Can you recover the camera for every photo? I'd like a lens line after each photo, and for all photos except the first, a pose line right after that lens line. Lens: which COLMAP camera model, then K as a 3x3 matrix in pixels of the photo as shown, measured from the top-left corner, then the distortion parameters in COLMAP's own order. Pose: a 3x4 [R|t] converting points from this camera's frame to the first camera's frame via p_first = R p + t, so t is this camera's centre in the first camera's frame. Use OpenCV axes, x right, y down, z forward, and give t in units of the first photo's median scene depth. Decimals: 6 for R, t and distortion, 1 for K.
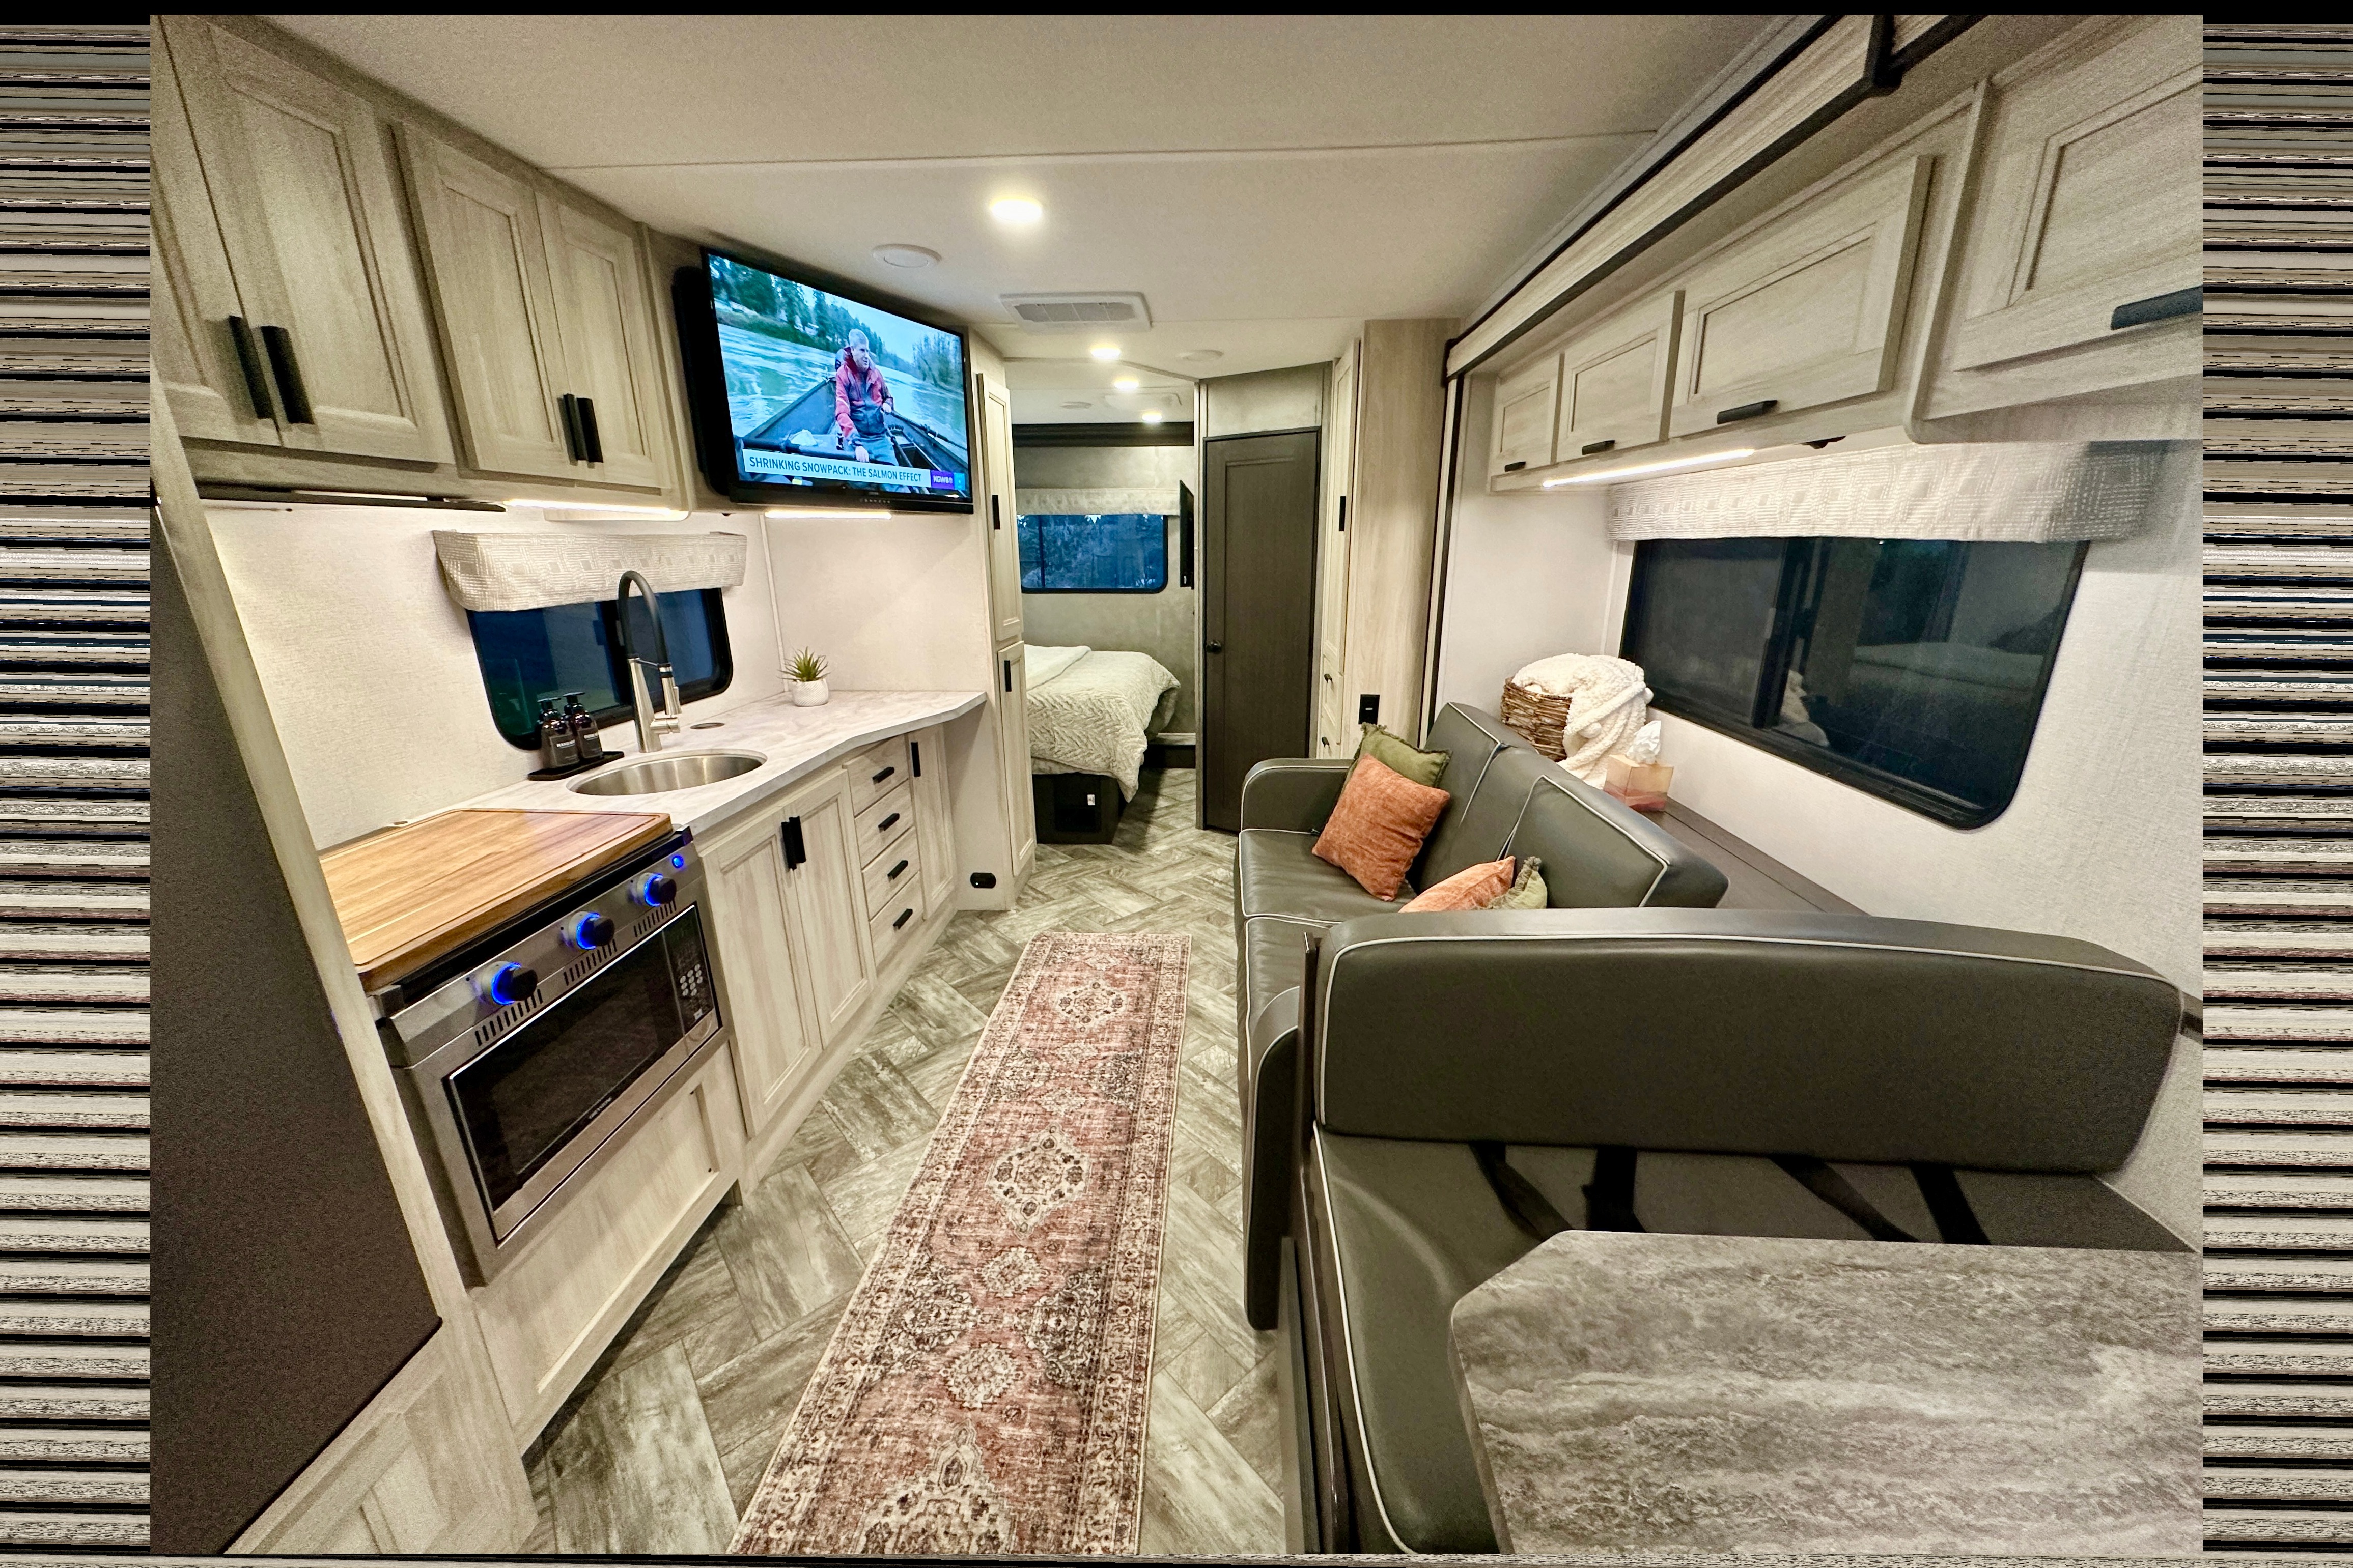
lens RADIAL K [[816.0, 0, 1176.5], [0, 816.0, 784.0], [0, 0, 1]] dist [-0.002673, -0.000060]
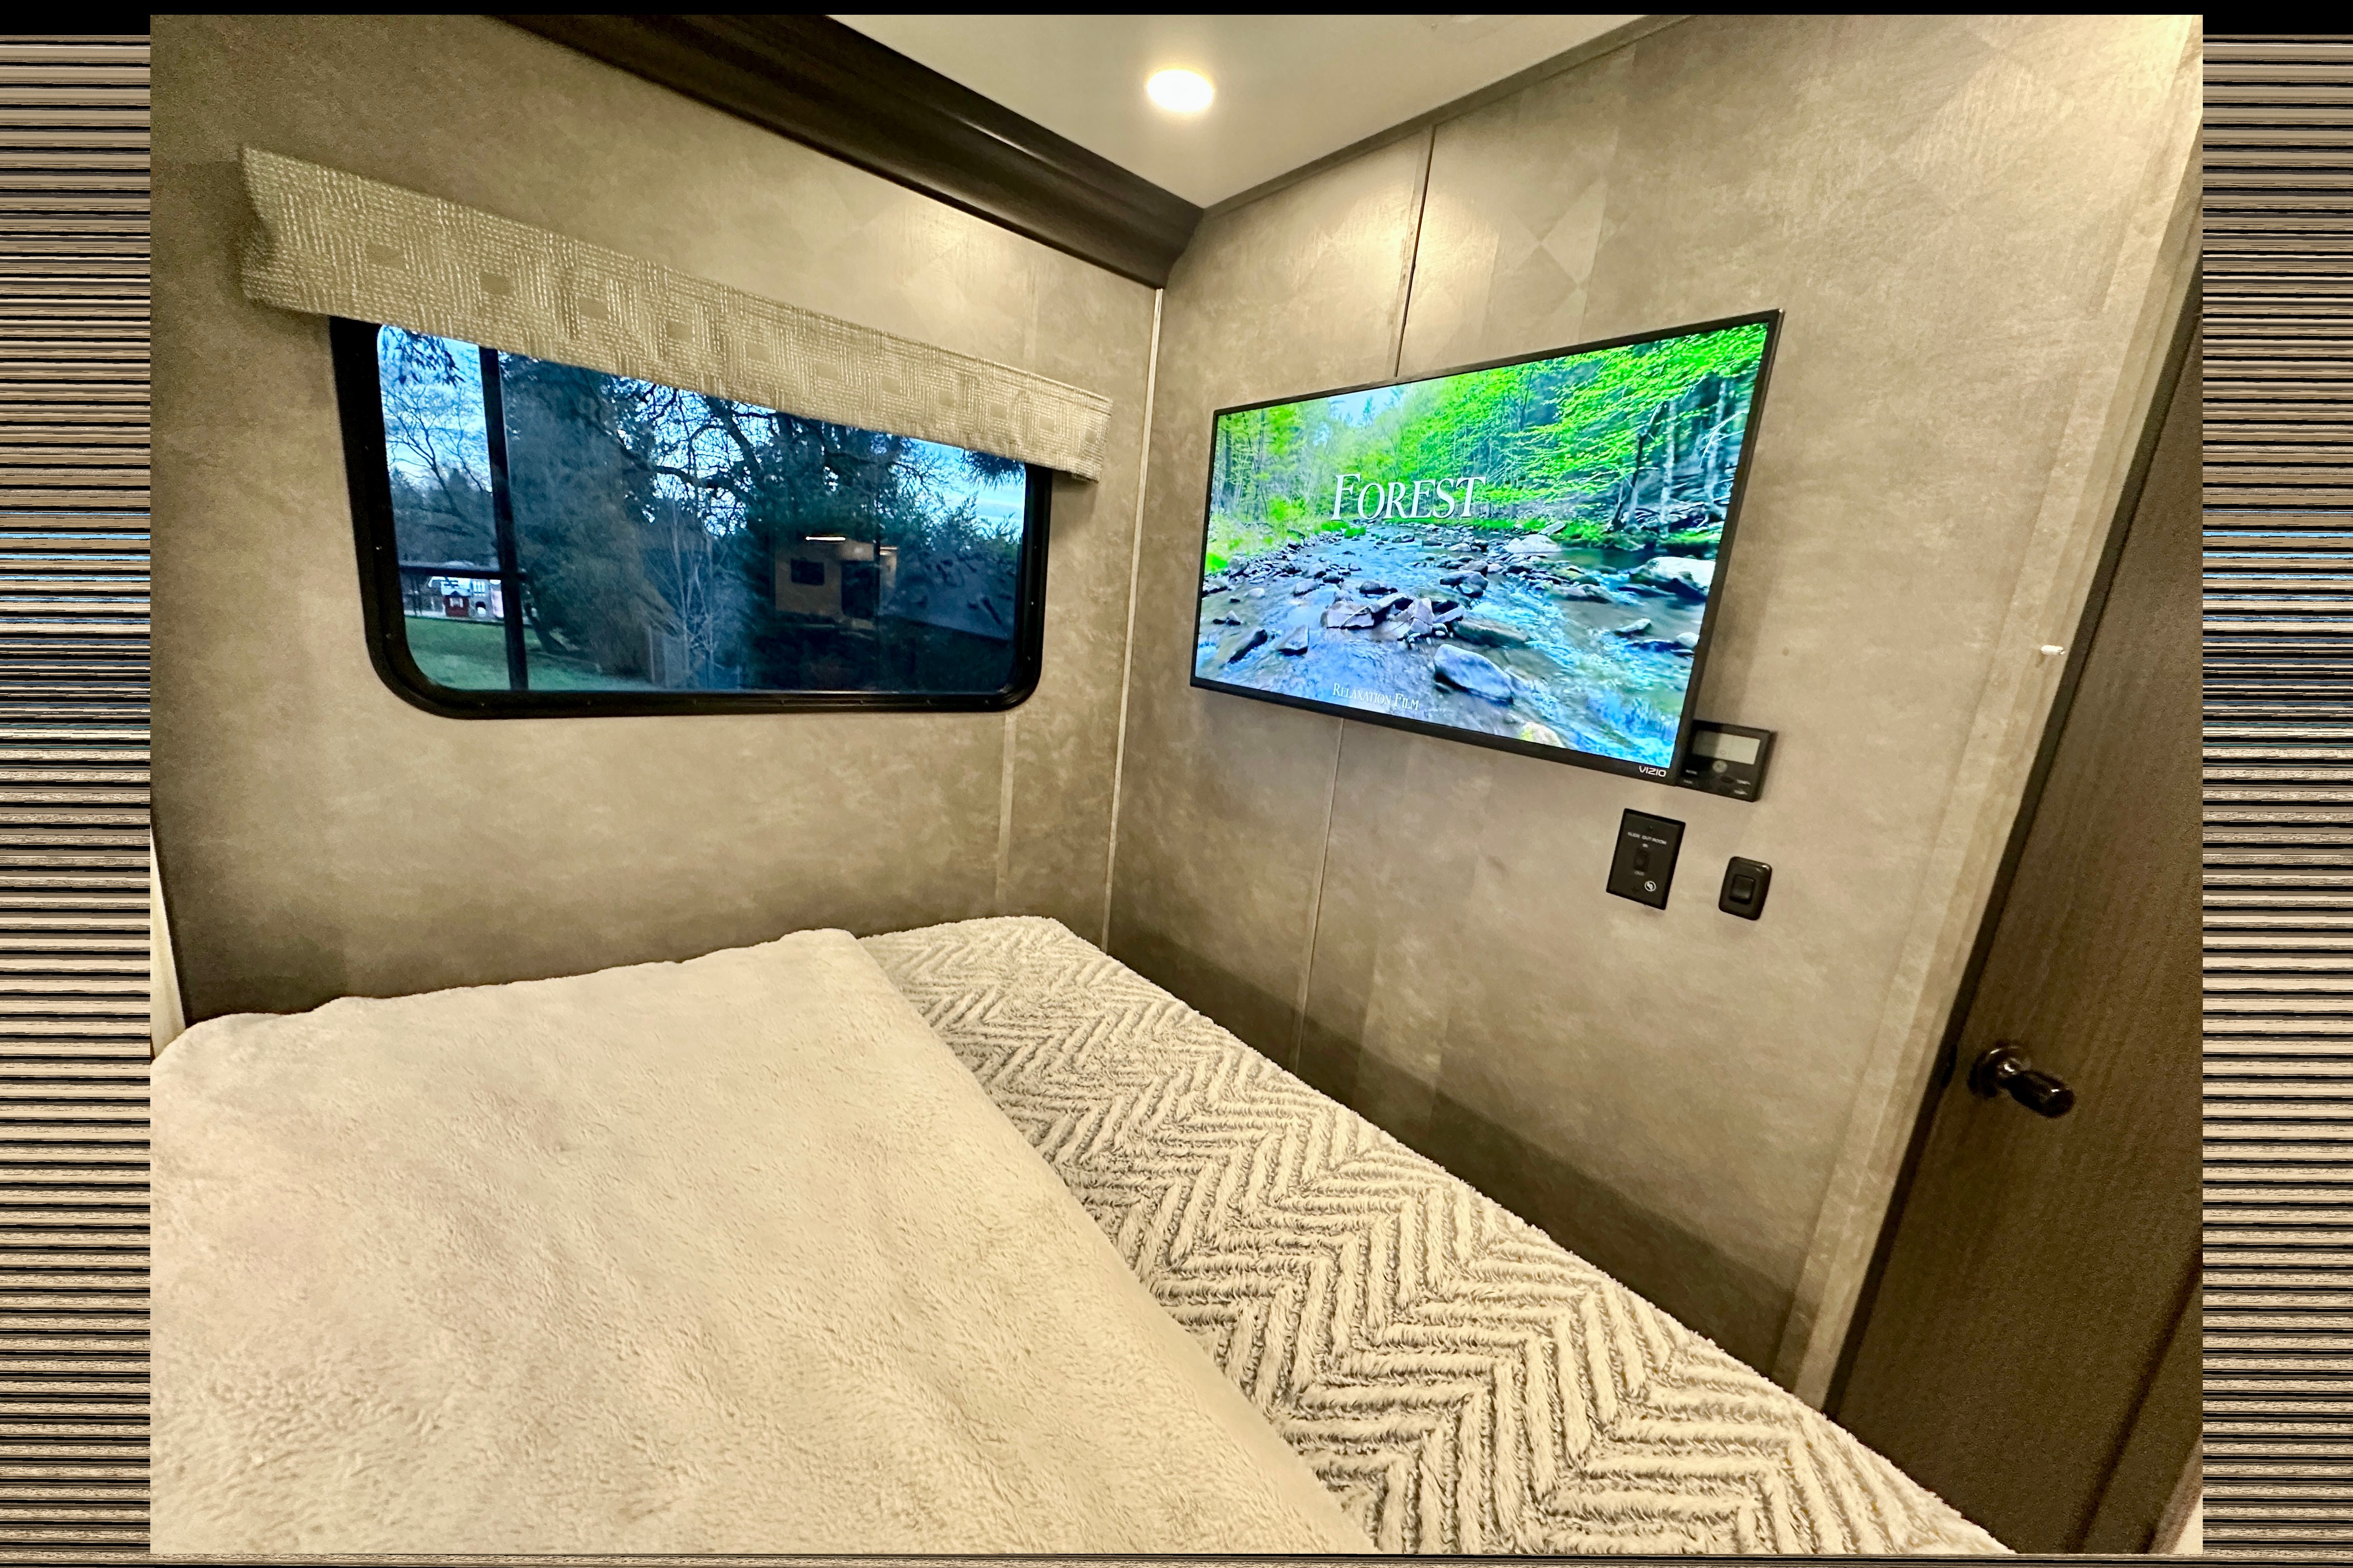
lens RADIAL K [[808.1, 0, 1176.7], [0, 808.1, 782.5], [0, 0, 1]] dist [-0.001135, 0.000077]
pose [[0.725044, -0.080097, 0.684029, -0.444433], [0.106031, 0.994355, 0.004046, -0.453957], [-0.680491, 0.069594, 0.729444, 1.641428]]
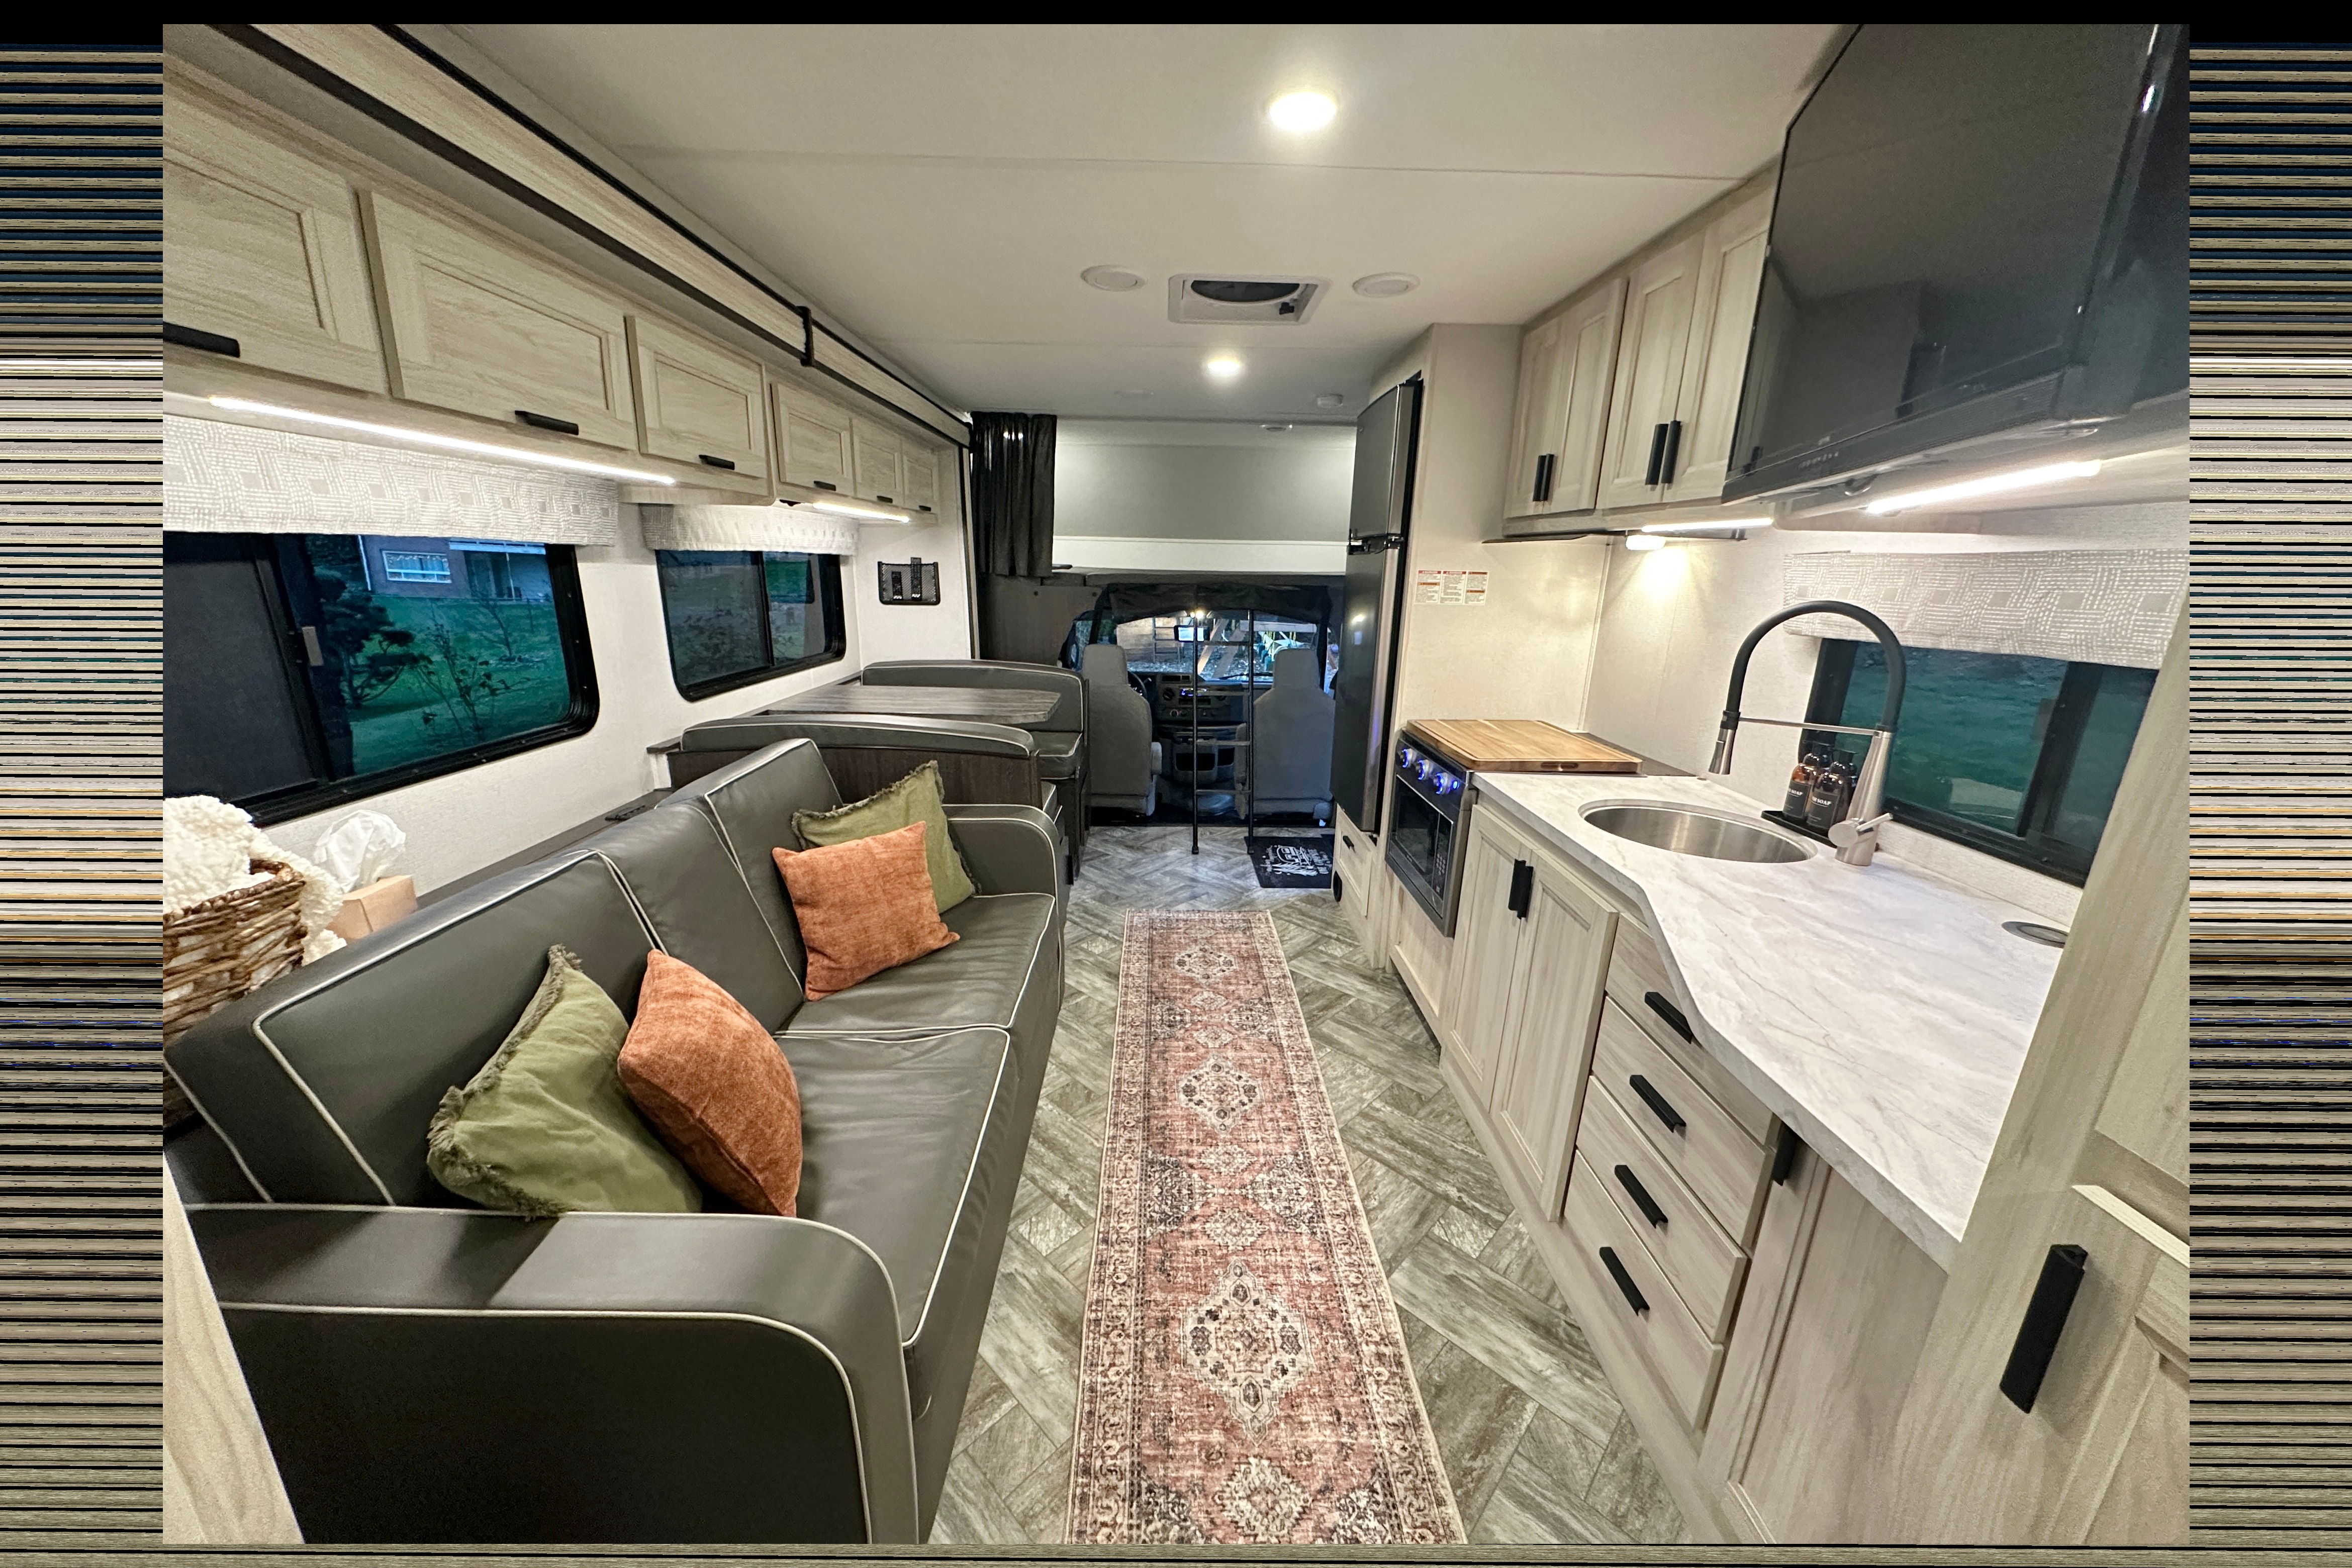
lens RADIAL K [[803.1, 0, 1173.7], [0, 803.1, 782.7], [0, 0, 1]] dist [-0.002003, 0.000069]
pose [[-0.997084, 0.006230, -0.076055, -0.013930], [-0.035026, 0.848103, 0.528673, -0.416483], [0.067796, 0.529796, -0.845411, 1.422697]]
